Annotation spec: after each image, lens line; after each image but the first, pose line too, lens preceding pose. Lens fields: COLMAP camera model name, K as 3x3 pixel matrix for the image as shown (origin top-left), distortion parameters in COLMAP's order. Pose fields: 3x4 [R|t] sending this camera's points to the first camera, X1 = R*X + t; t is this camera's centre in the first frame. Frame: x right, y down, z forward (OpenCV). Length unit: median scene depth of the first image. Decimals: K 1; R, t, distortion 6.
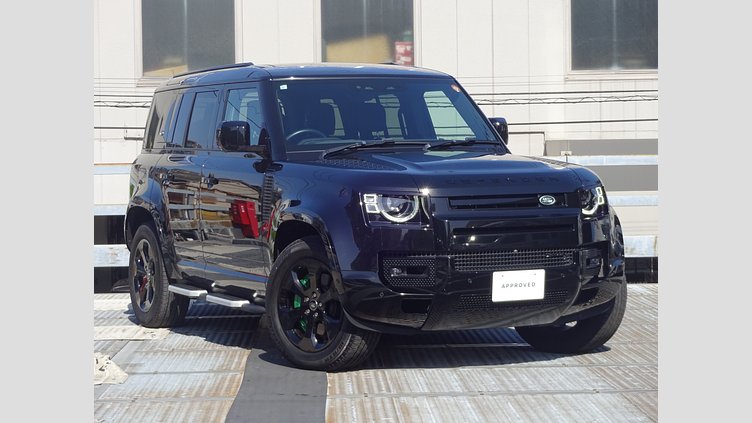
lens RADIAL K [[2421.7, 0, 345.0], [0, 2421.7, 219.0], [0, 0, 1]] dist [0.466164, 0.000000]
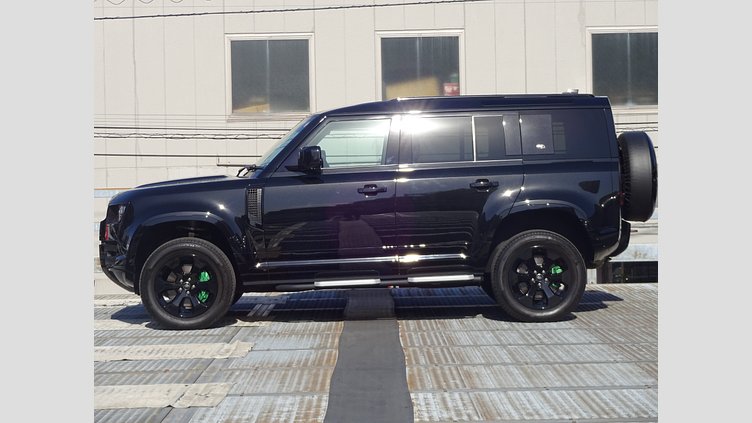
lens RADIAL K [[2103.6, 0, 381.8], [0, 2103.6, 210.5], [0, 0, 1]] dist [0.523915, 0.000000]
pose [[0.999970, -0.004341, -0.006365, -0.011922], [0.004269, 0.999928, -0.011247, 0.003274], [0.006413, 0.011220, 0.999916, -0.108755]]
